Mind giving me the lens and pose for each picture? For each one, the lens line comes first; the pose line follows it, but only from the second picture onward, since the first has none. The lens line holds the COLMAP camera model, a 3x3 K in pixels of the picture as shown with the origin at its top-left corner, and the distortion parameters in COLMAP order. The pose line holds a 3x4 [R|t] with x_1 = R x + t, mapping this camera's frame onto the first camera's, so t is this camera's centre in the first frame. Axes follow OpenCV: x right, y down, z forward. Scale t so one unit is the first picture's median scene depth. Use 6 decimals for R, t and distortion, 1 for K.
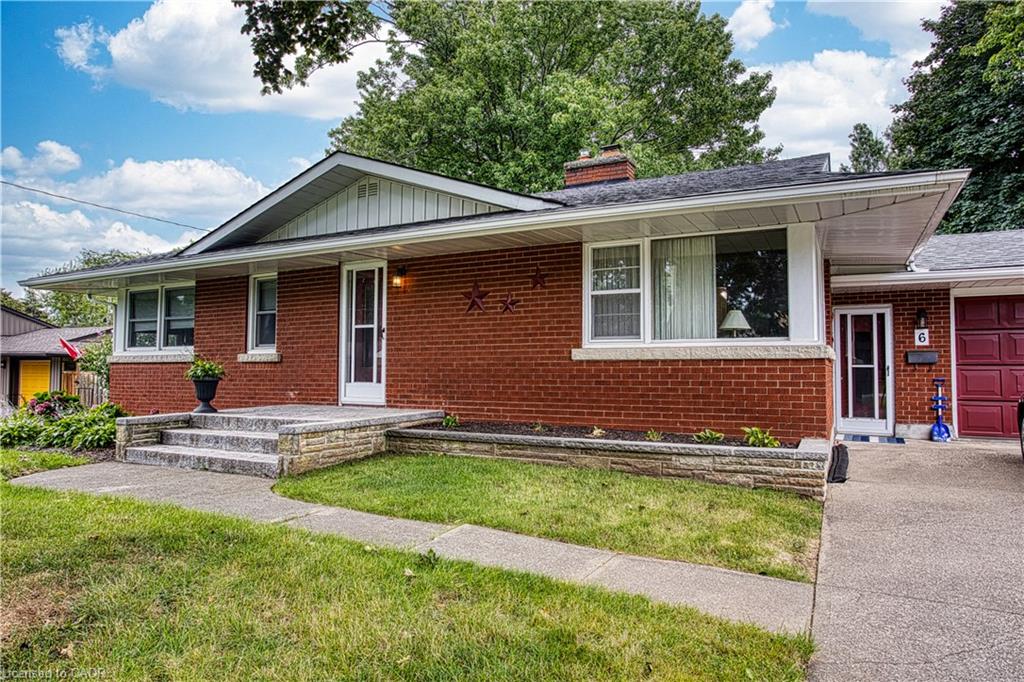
lens RADIAL K [[684.6, 0, 509.2], [0, 684.6, 336.6], [0, 0, 1]] dist [0.007878, 0.001900]
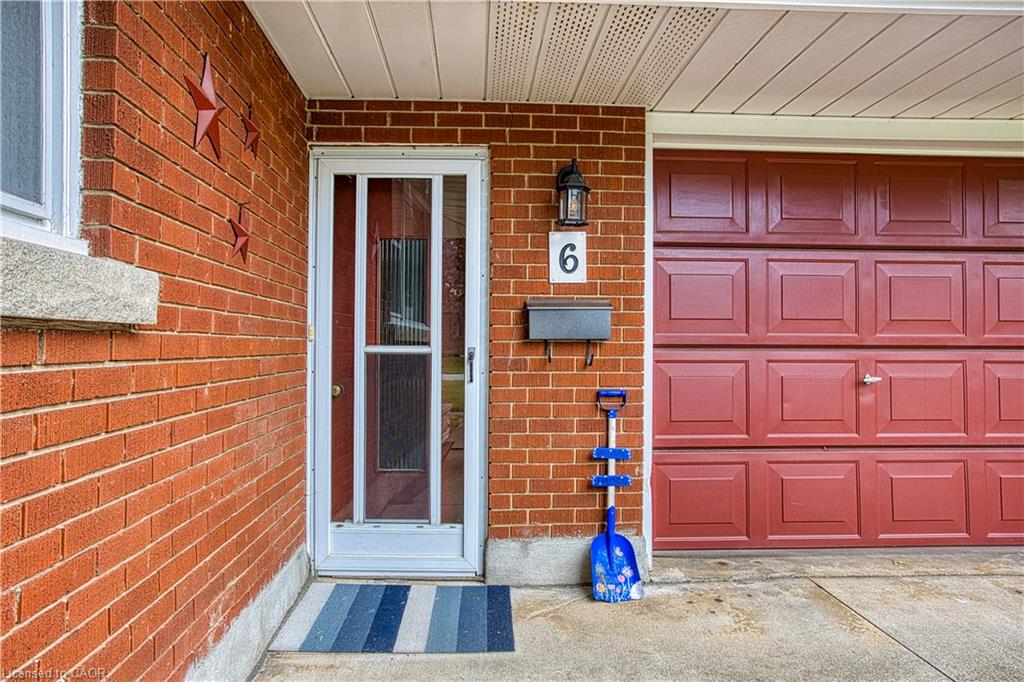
lens RADIAL K [[684.6, 0, 511.0], [0, 684.6, 339.2], [0, 0, 1]] dist [0.007878, 0.001900]
pose [[0.861522, 0.002247, 0.507715, 0.421171], [-0.025583, 0.998912, 0.038990, 0.026460], [-0.507076, -0.046580, 0.860642, 0.744749]]
